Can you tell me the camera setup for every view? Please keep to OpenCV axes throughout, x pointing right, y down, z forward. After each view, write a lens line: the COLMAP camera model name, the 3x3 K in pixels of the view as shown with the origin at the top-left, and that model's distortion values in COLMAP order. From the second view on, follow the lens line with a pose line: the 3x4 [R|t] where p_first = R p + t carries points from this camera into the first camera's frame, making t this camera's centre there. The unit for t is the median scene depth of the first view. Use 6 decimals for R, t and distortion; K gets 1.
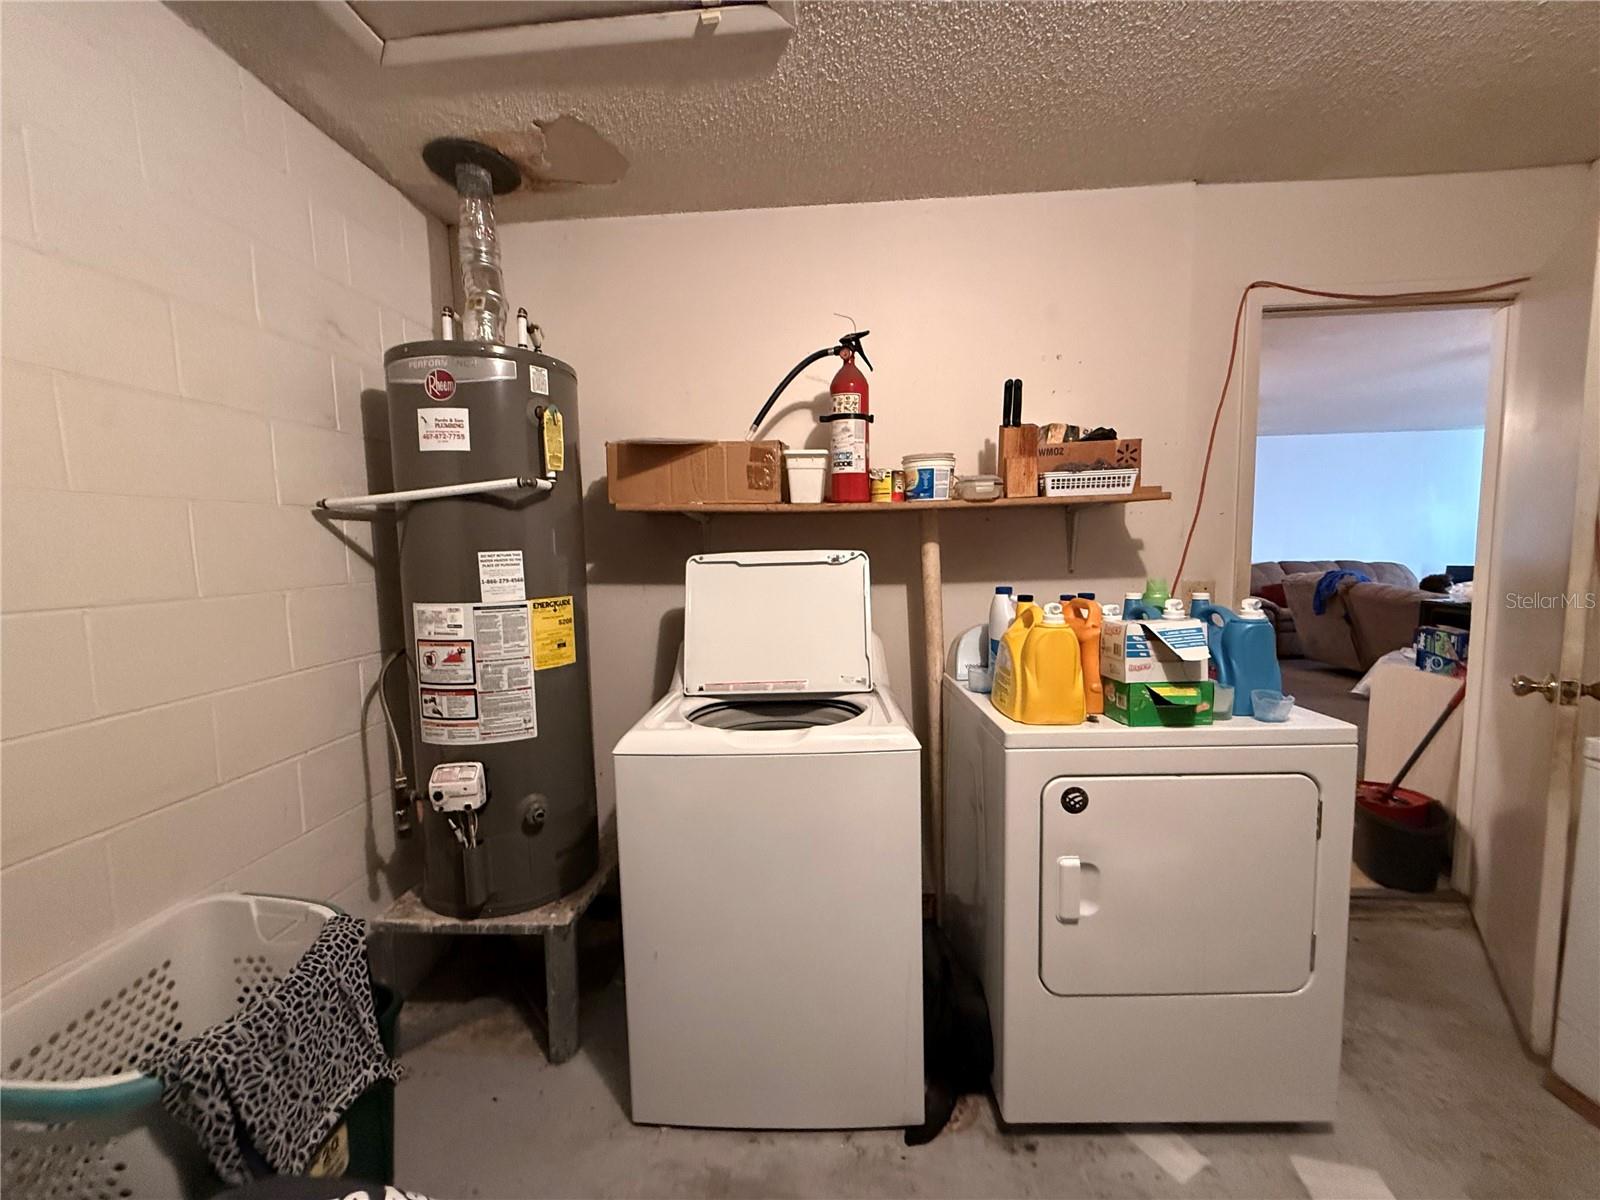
lens RADIAL K [[637.6, 0, 797.0], [0, 637.6, 602.0], [0, 0, 1]] dist [0.001082, 0.000144]
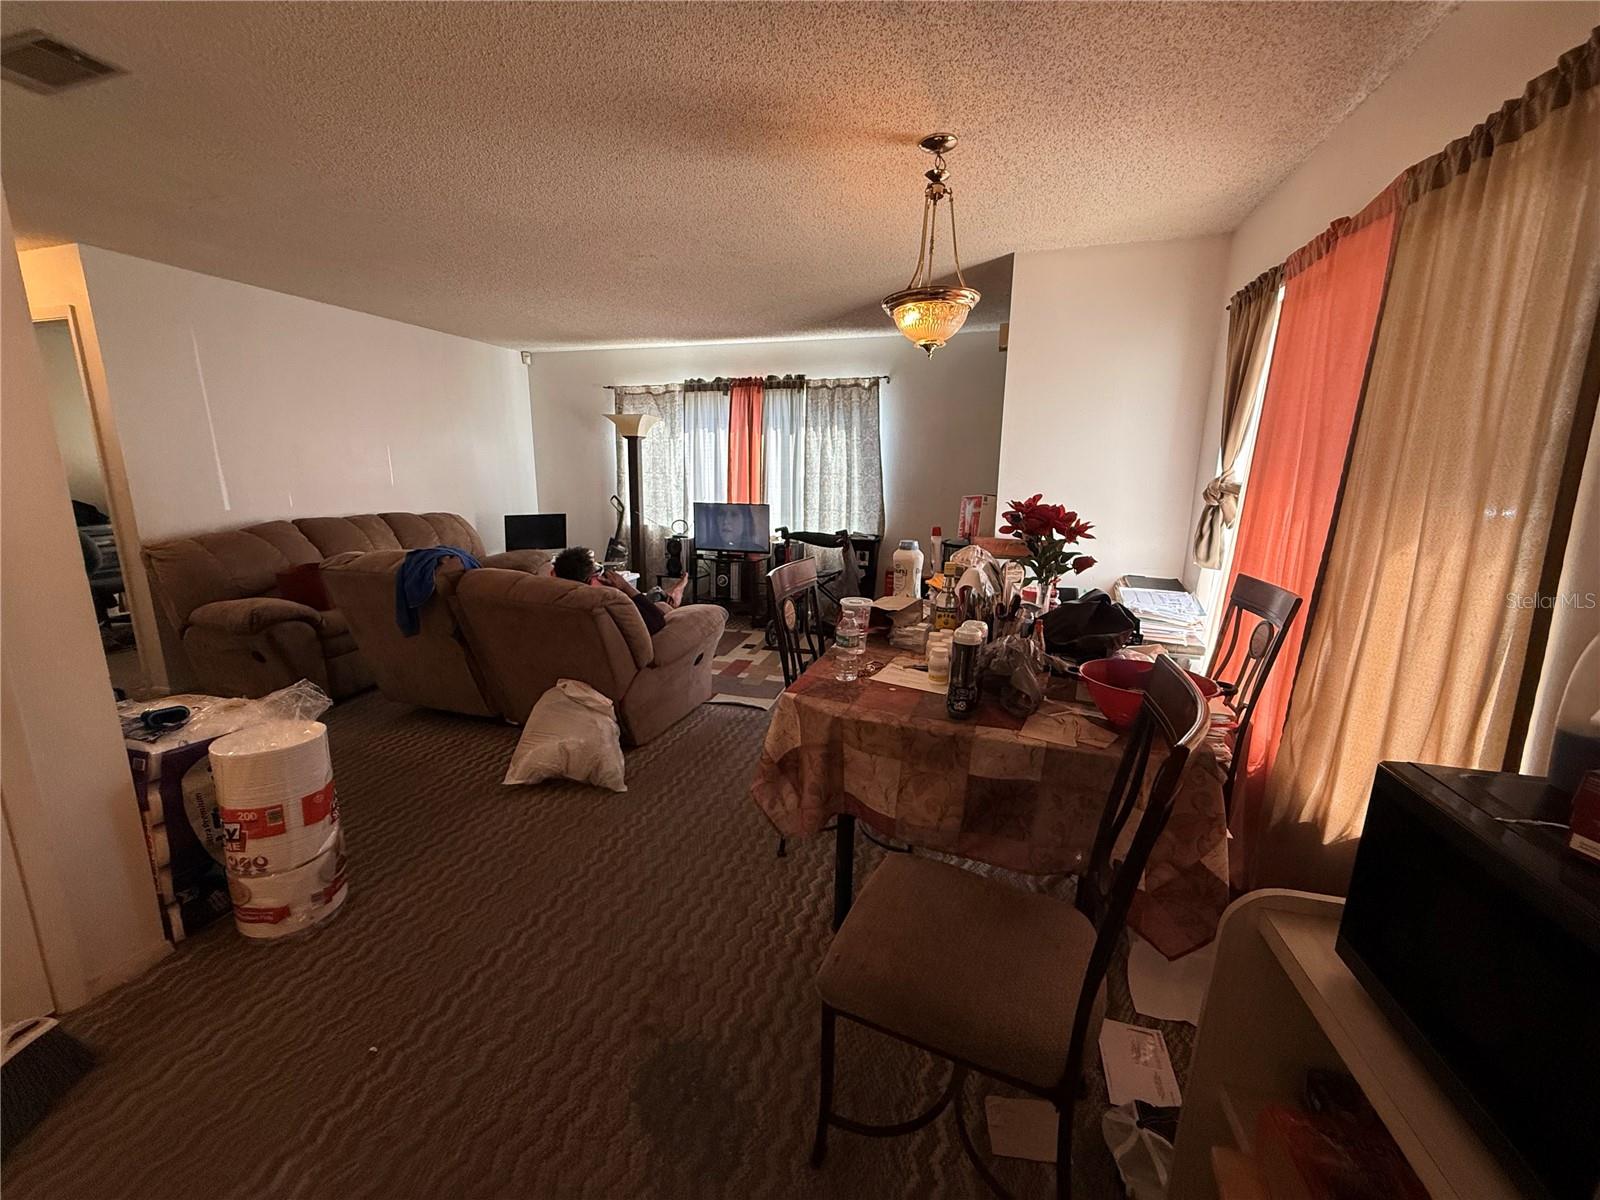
lens RADIAL K [[637.6, 0, 797.8], [0, 637.6, 604.8], [0, 0, 1]] dist [0.001082, 0.000144]
pose [[0.222717, -0.181512, 0.957836, 0.390672], [0.059851, 0.983206, 0.172403, -0.076240], [-0.973044, 0.018931, 0.229840, 0.568197]]
